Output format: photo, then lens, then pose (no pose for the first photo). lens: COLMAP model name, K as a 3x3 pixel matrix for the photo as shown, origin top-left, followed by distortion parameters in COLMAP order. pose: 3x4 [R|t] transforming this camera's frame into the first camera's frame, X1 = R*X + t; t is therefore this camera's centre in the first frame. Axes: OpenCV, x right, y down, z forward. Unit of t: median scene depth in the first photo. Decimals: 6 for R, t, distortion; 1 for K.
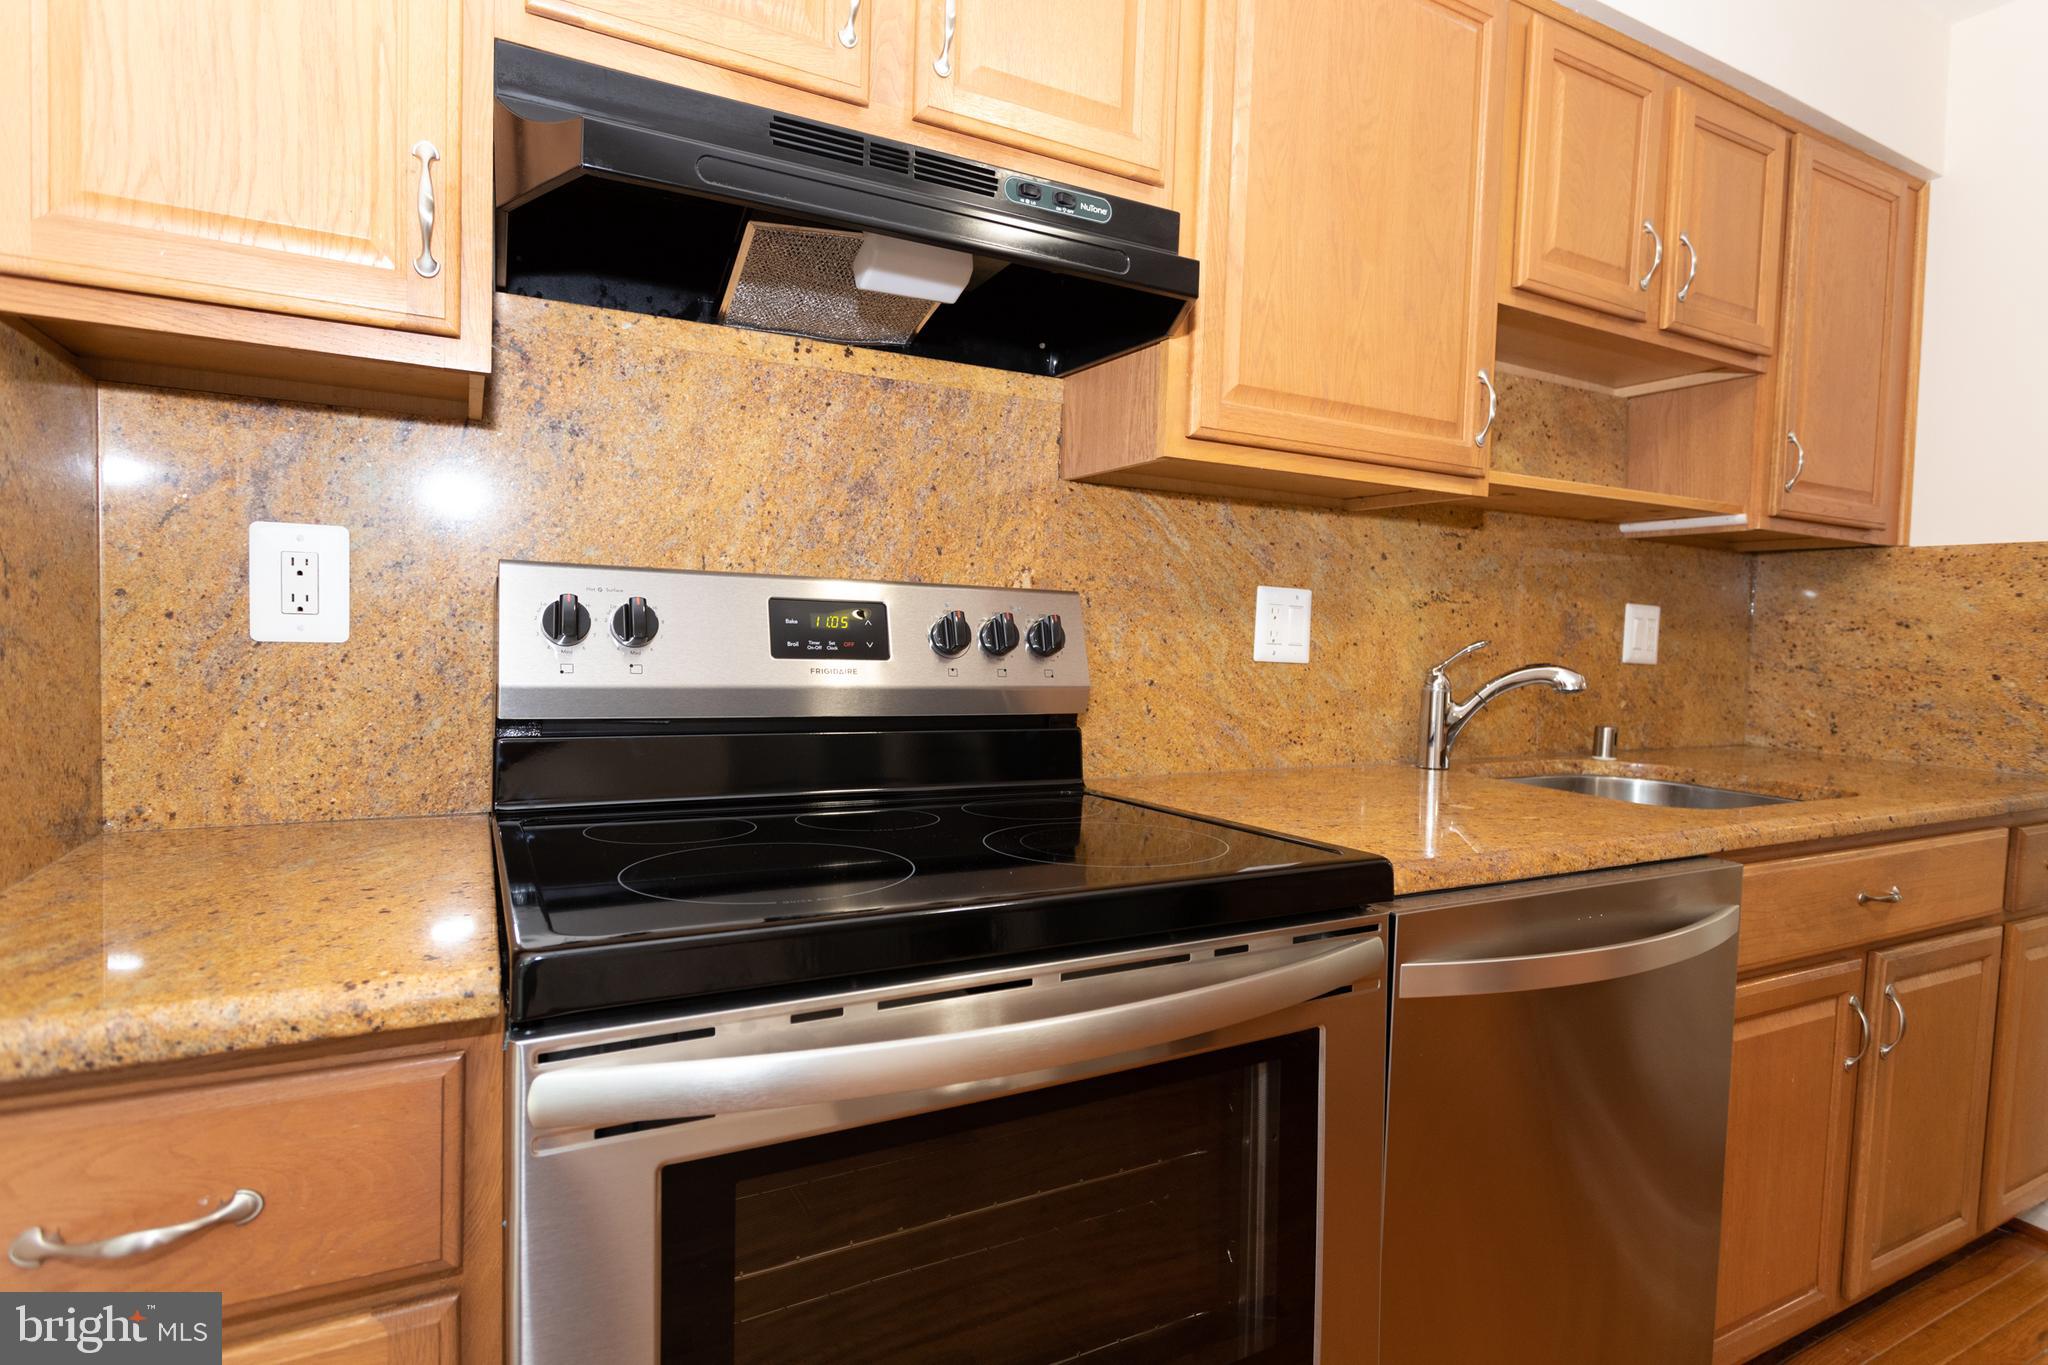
lens RADIAL K [[1045.0, 0, 1026.4], [0, 1045.0, 678.4], [0, 0, 1]] dist [0.003091, 0.000663]
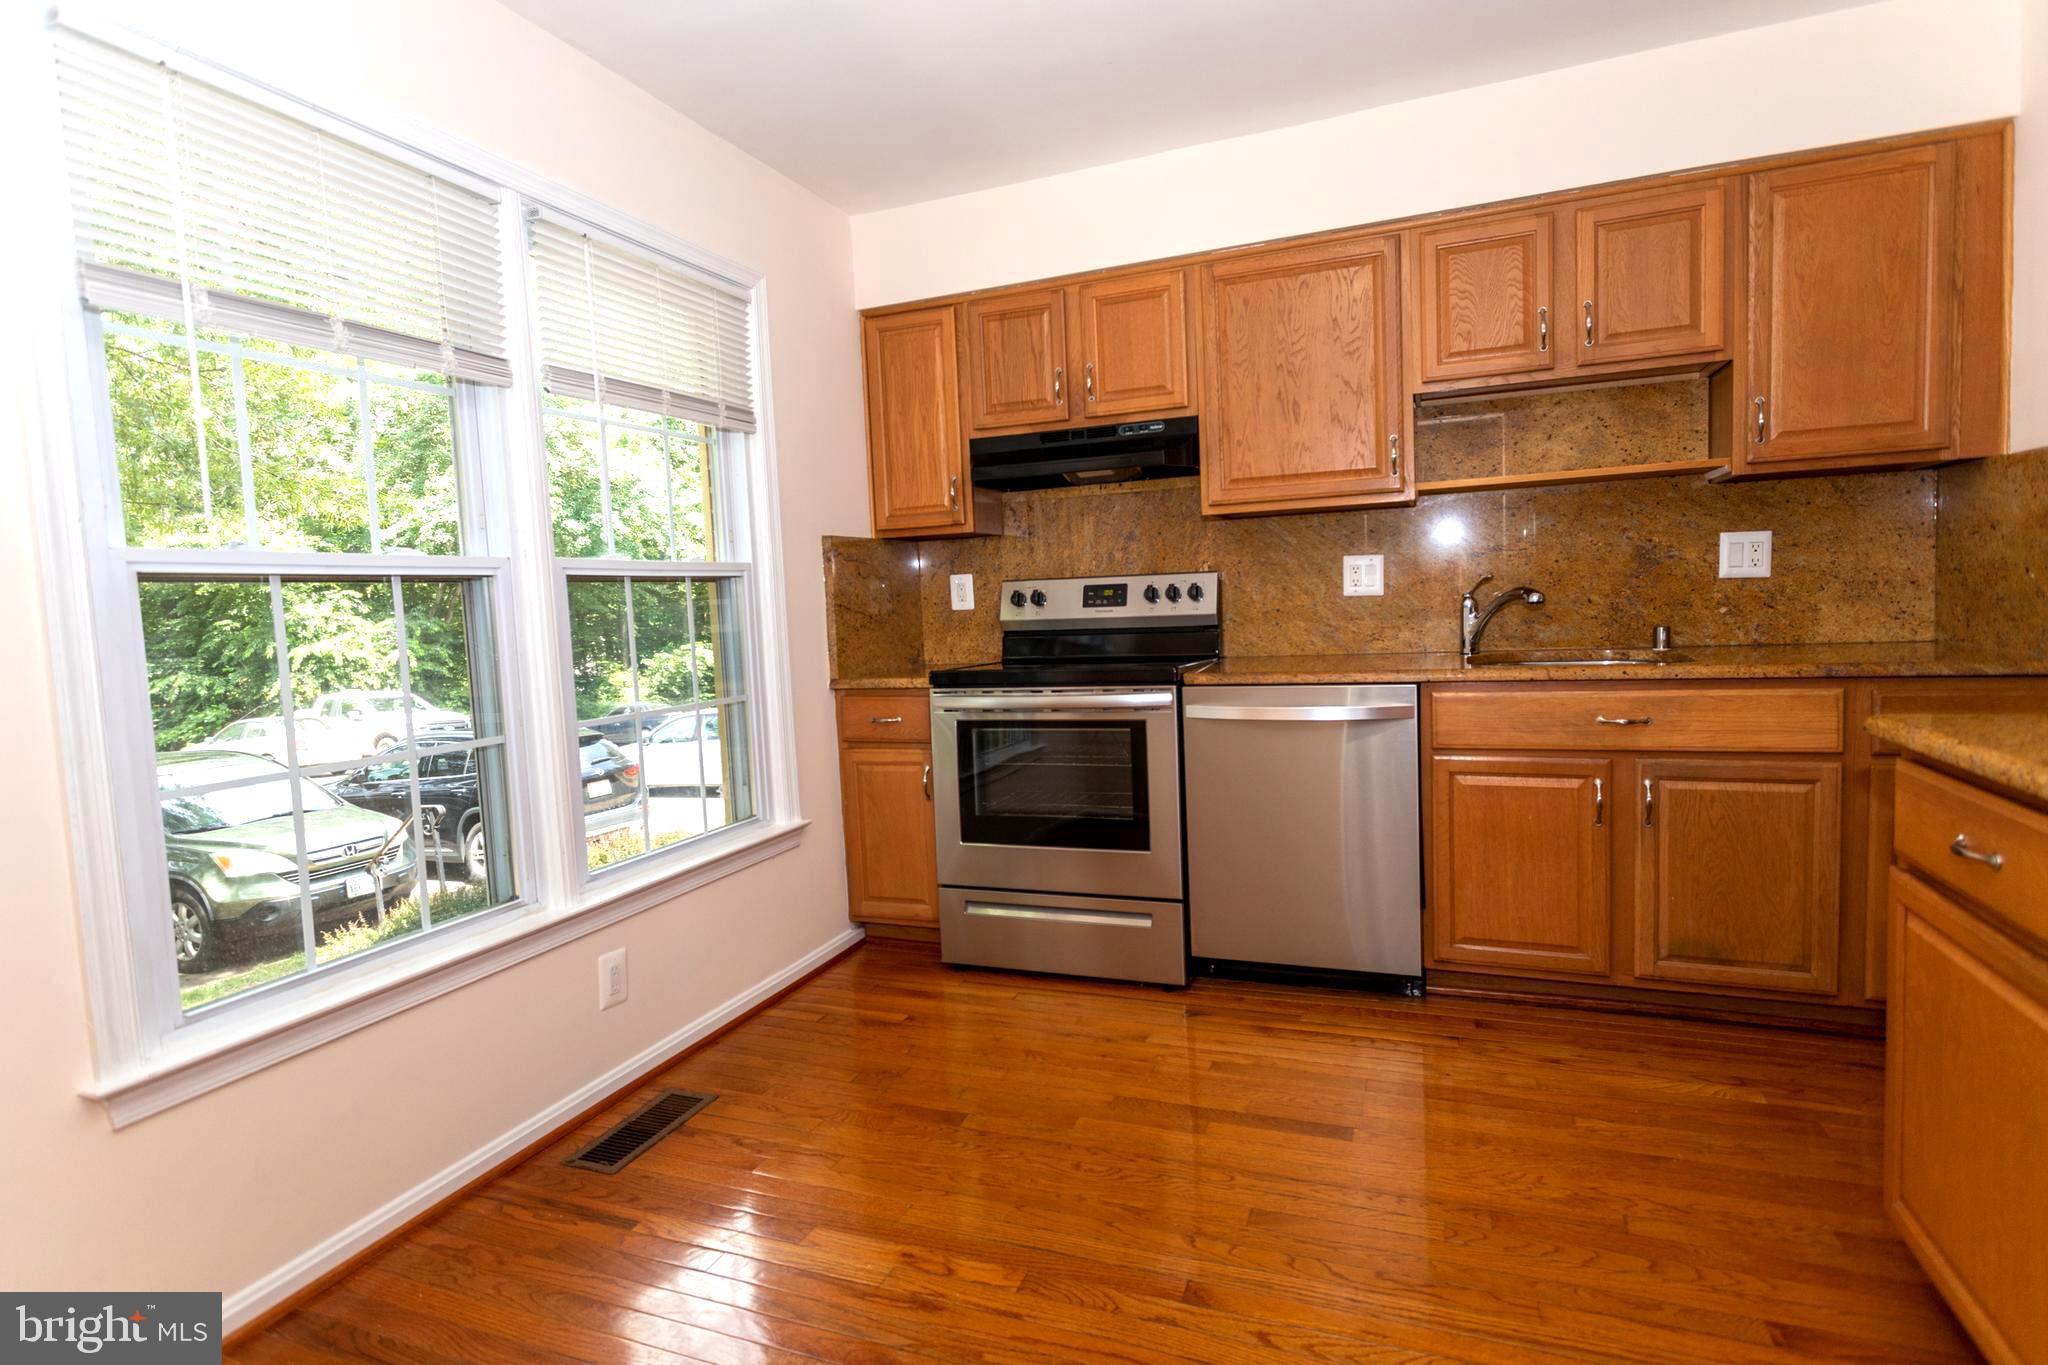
lens RADIAL K [[1045.0, 0, 1022.7], [0, 1045.0, 682.5], [0, 0, 1]] dist [0.003091, 0.000663]
pose [[0.644054, 0.005668, -0.764959, 1.426593], [0.027416, 0.999159, 0.030486, 0.072922], [0.764488, -0.040607, 0.643357, -0.732332]]
